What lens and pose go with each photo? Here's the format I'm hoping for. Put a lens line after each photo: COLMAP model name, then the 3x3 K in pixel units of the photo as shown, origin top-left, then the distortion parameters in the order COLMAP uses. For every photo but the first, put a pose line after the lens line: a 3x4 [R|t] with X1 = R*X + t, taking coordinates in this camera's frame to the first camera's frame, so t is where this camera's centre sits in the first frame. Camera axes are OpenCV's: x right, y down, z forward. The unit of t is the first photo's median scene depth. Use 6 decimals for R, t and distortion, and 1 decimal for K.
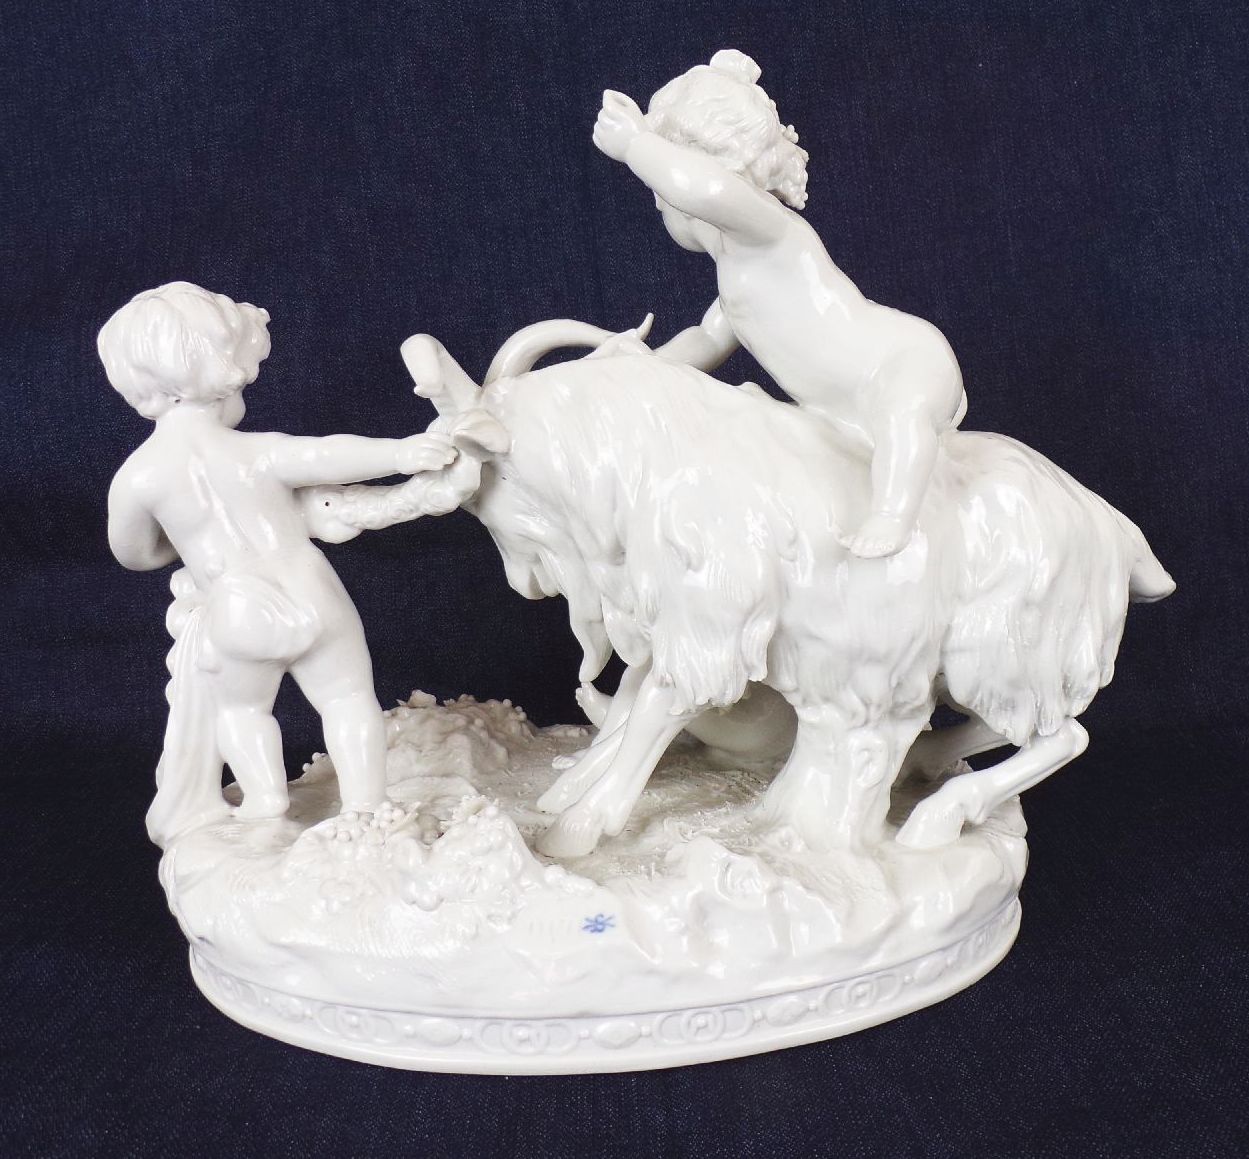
lens RADIAL K [[1247.1, 0, 676.6], [0, 1247.1, 582.4], [0, 0, 1]] dist [-0.000359, 0.004907]
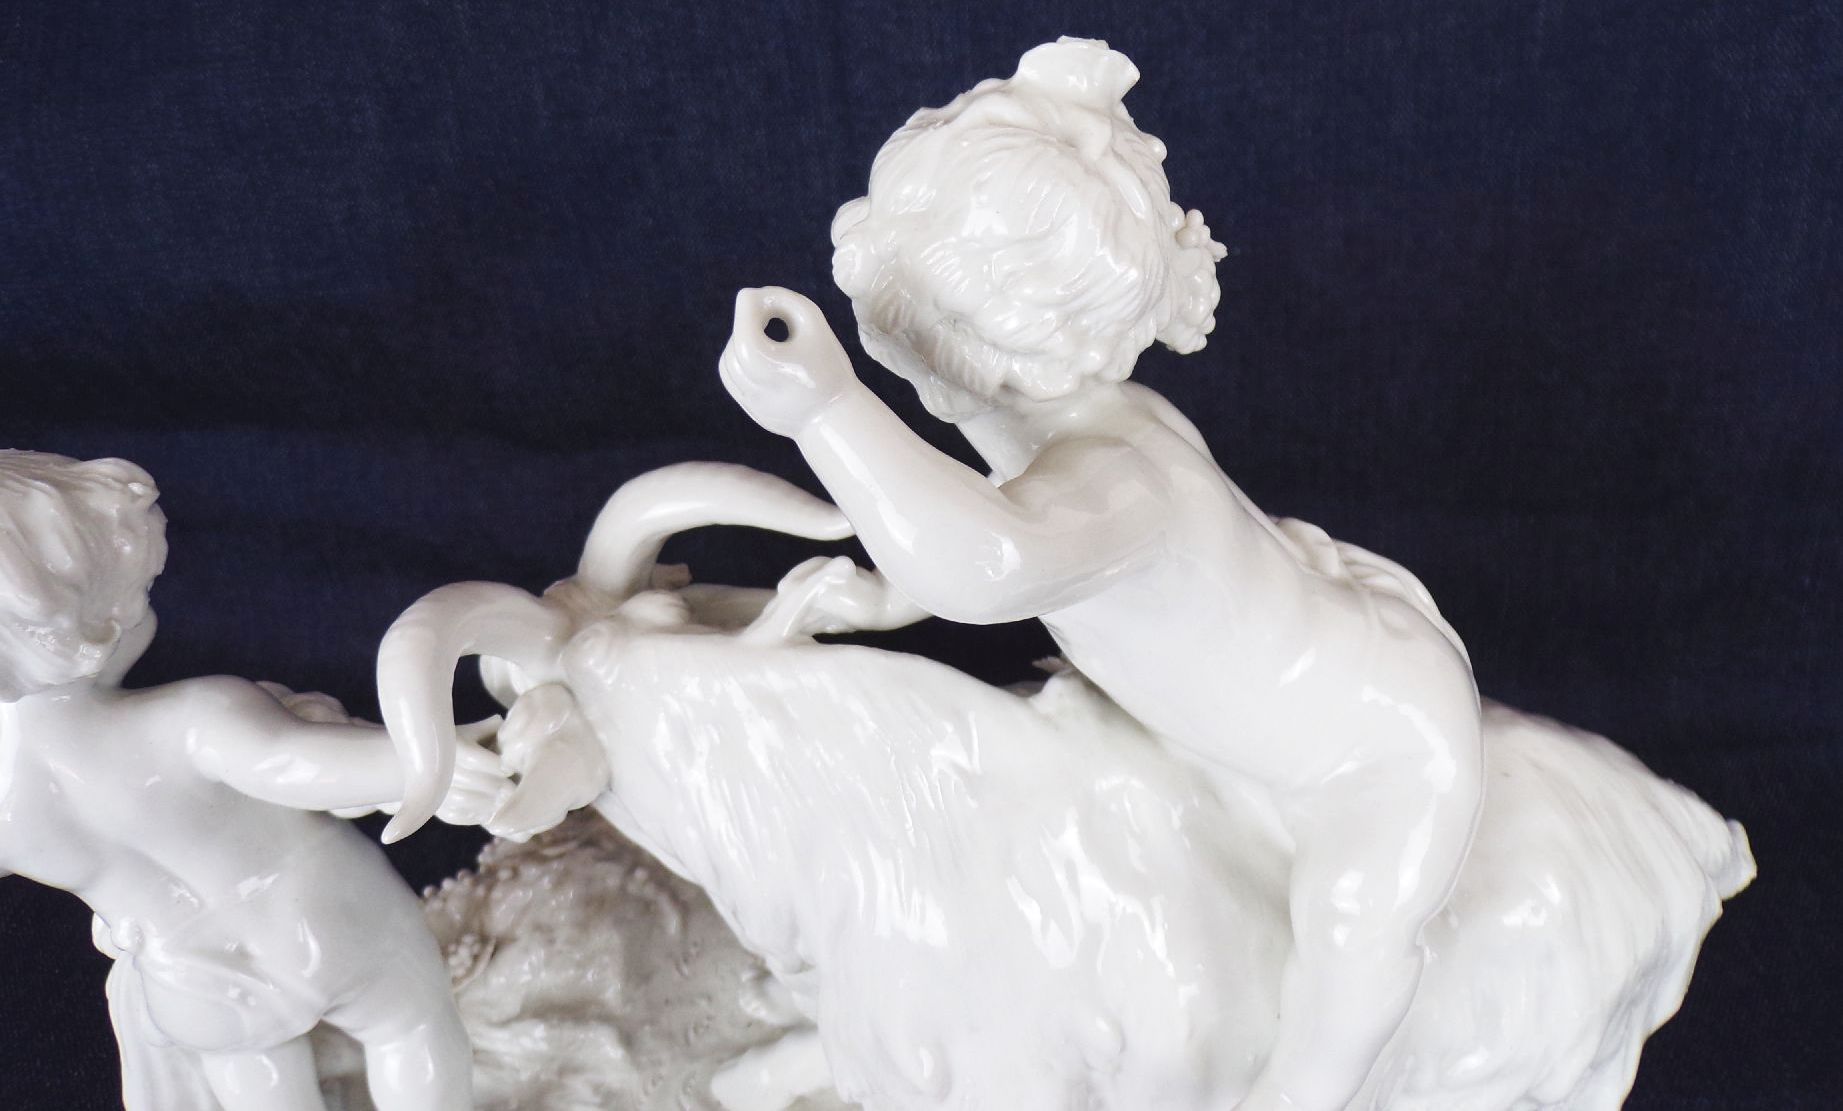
lens RADIAL K [[1226.4, 0, 926.9], [0, 1226.4, 414.3], [0, 0, 1]] dist [0.004509, 0.000905]
pose [[0.998082, 0.044539, -0.042992, 0.017147], [-0.025191, 0.926626, 0.375140, -0.395642], [0.056546, -0.373337, 0.925971, 0.494667]]
